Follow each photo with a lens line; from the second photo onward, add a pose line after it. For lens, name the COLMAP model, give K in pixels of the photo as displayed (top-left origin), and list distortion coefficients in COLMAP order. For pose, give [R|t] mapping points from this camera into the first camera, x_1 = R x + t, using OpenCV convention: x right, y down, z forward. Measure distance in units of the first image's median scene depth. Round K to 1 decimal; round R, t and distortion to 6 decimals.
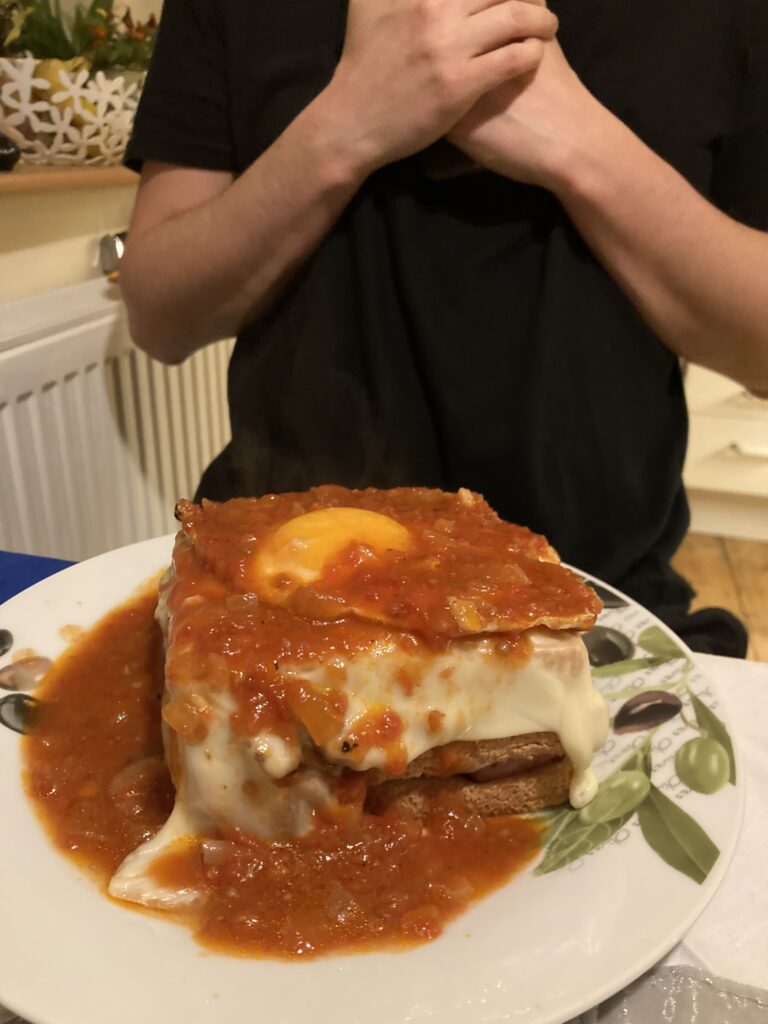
lens RADIAL K [[896.3, 0, 384.0], [0, 896.3, 512.0], [0, 0, 1]] dist [-0.011000, 0.003183]
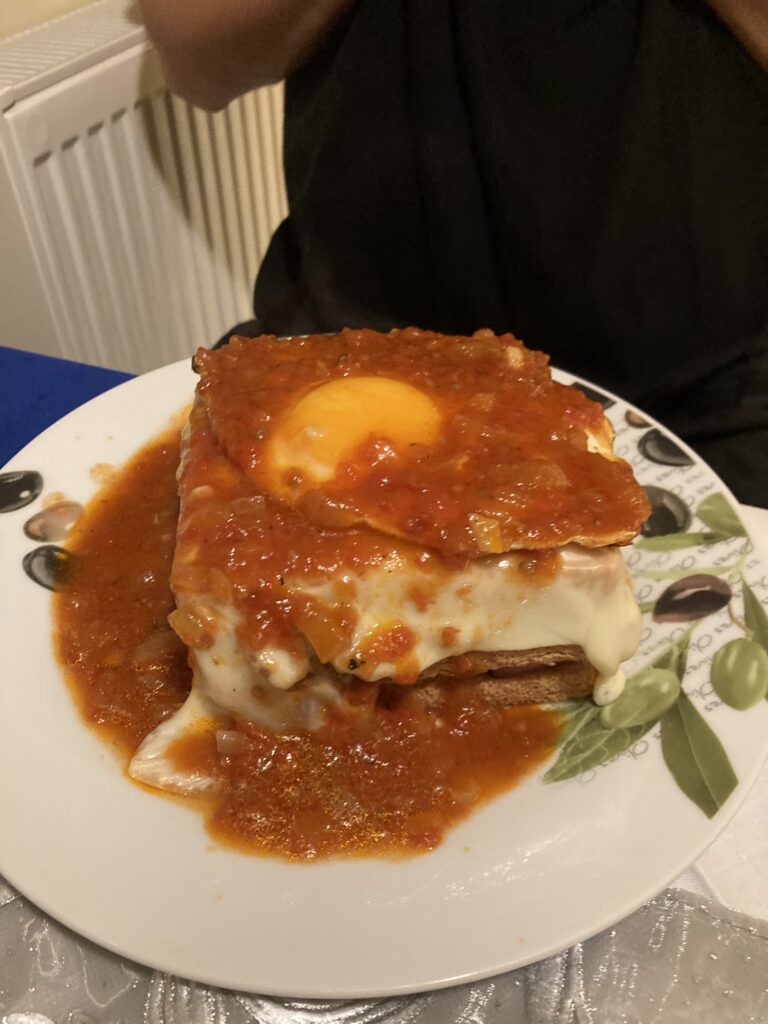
lens RADIAL K [[891.4, 0, 369.9], [0, 891.4, 530.3], [0, 0, 1]] dist [0.005642, -0.013905]
pose [[0.993203, 0.049144, -0.105510, 0.065605], [-0.011439, 0.943317, 0.331695, -0.182078], [0.115830, -0.328233, 0.937468, 0.134365]]
